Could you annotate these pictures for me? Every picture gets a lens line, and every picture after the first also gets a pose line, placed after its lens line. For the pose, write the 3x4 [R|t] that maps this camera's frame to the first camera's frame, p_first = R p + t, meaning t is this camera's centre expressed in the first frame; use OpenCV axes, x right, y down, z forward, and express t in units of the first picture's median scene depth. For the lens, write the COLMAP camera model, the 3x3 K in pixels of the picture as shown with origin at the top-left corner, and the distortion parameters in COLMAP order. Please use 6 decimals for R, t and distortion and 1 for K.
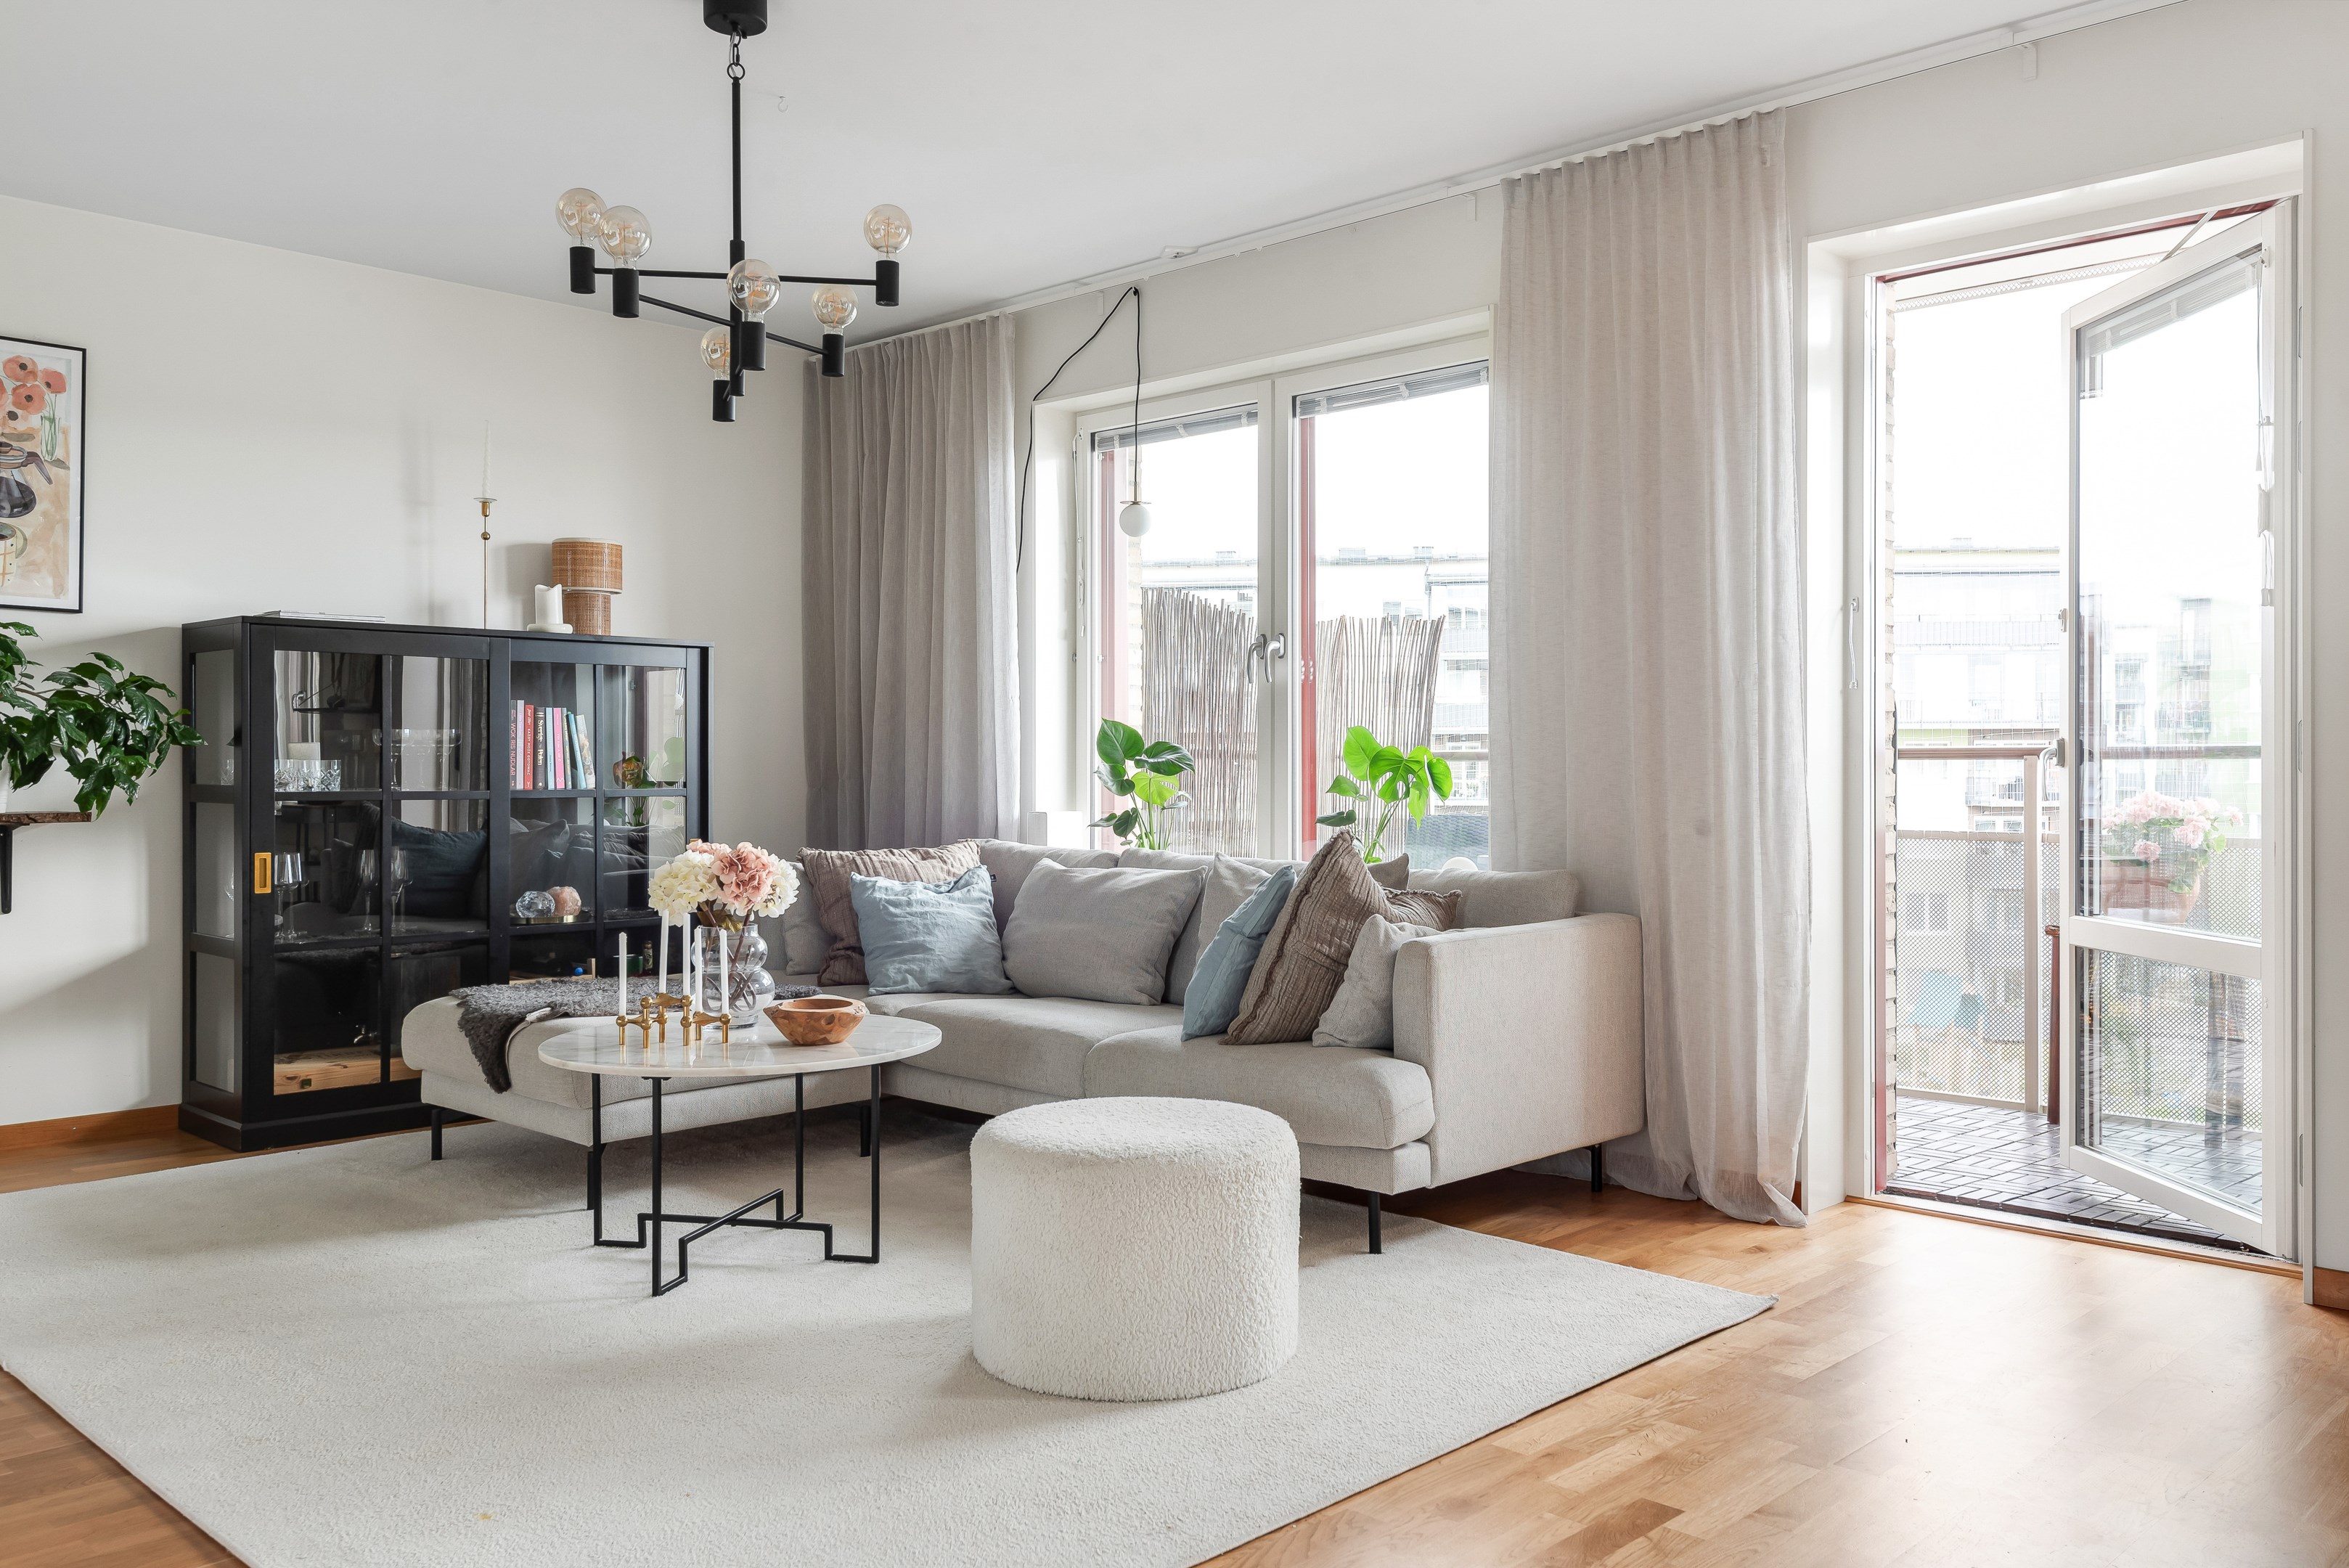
lens RADIAL K [[1864.6, 0, 1177.1], [0, 1864.6, 770.6], [0, 0, 1]] dist [0.045658, -0.050843]
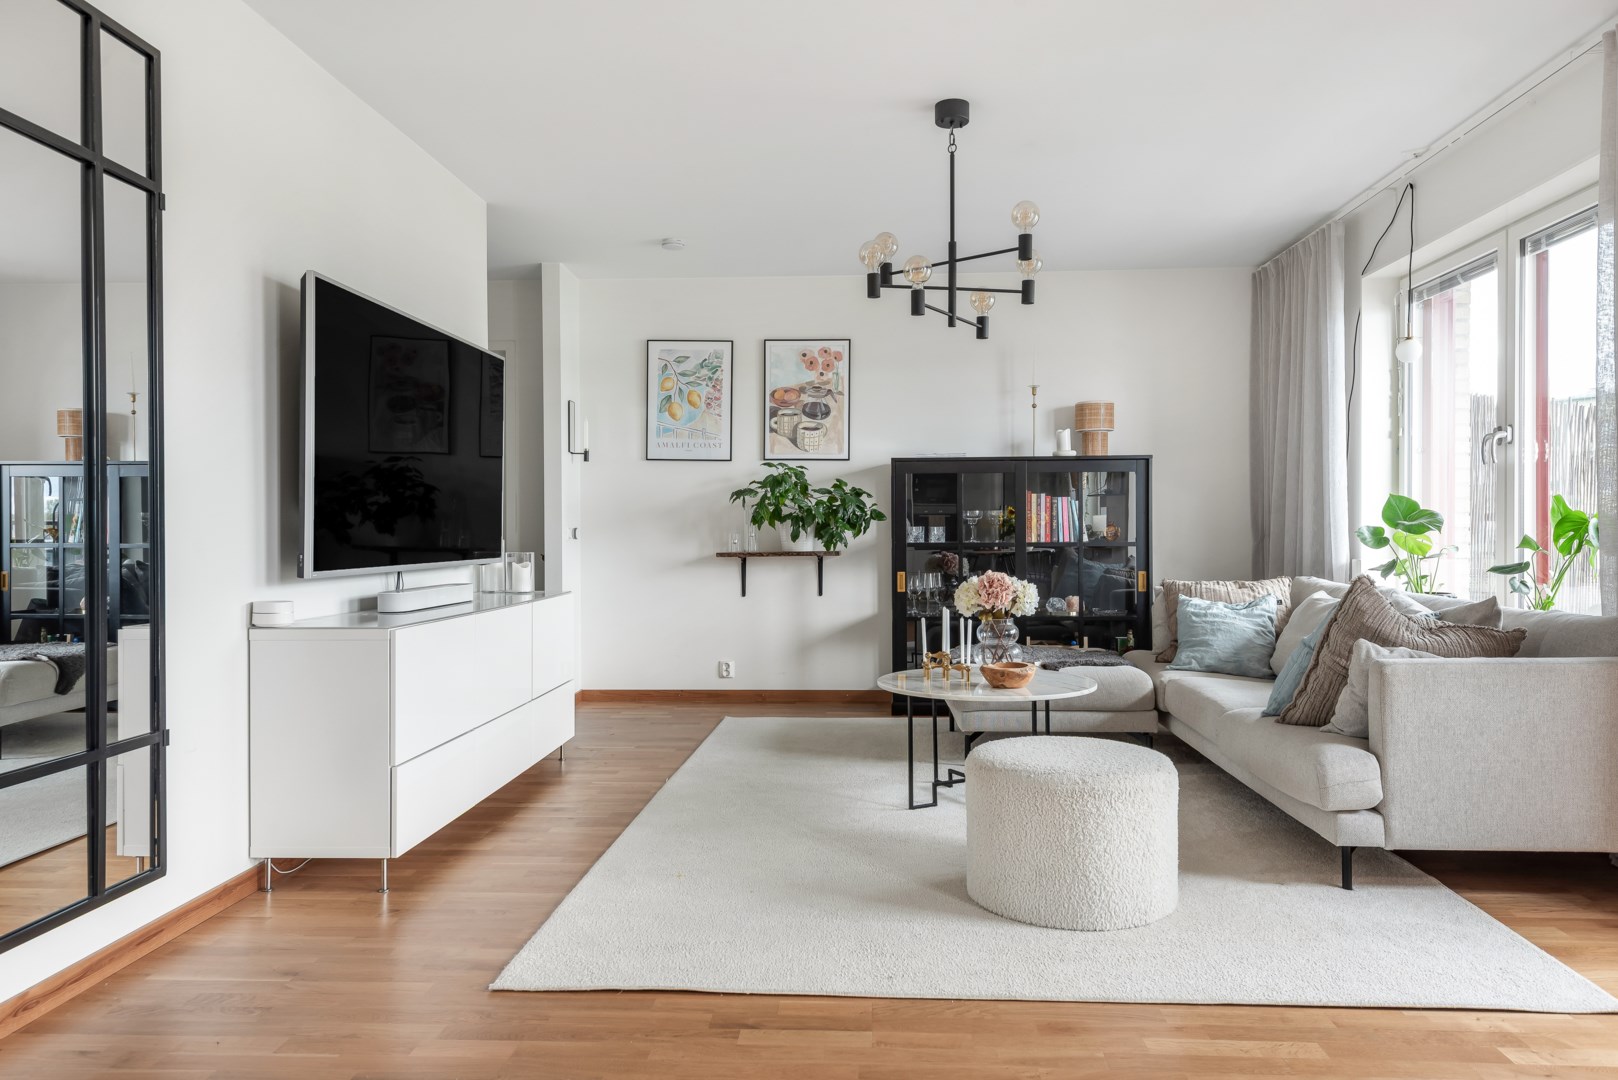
lens RADIAL K [[1077.0, 0, 809.0], [0, 1077.0, 540.0], [0, 0, 1]] dist [0.009067, 0.001704]
pose [[0.646801, 0.003444, -0.762651, 0.443598], [0.002619, 0.999974, 0.006738, 0.000383], [0.762654, -0.006356, 0.646775, 0.200224]]
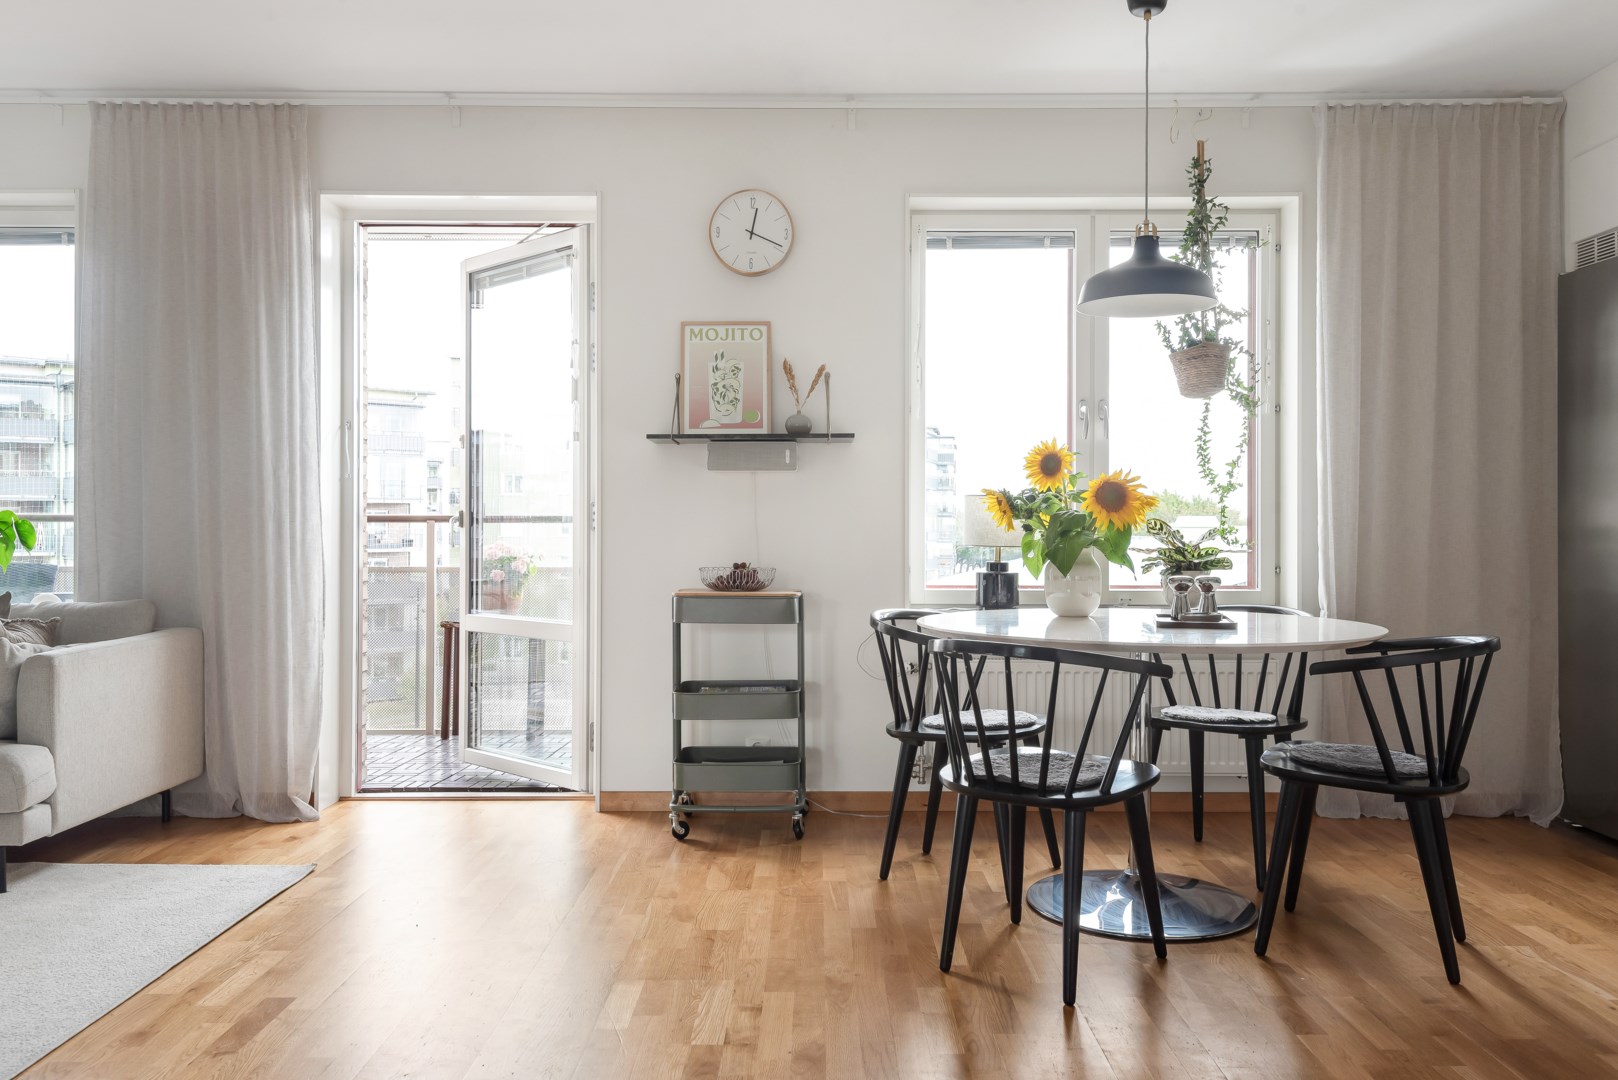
lens RADIAL K [[1307.5, 0, 802.1], [0, 1307.5, 521.8], [0, 0, 1]] dist [0.007119, -0.007067]
pose [[0.703372, 0.005608, 0.710800, -0.155828], [-0.001157, 0.999977, -0.006745, 0.000619], [-0.710821, 0.003921, 0.703362, -0.056852]]
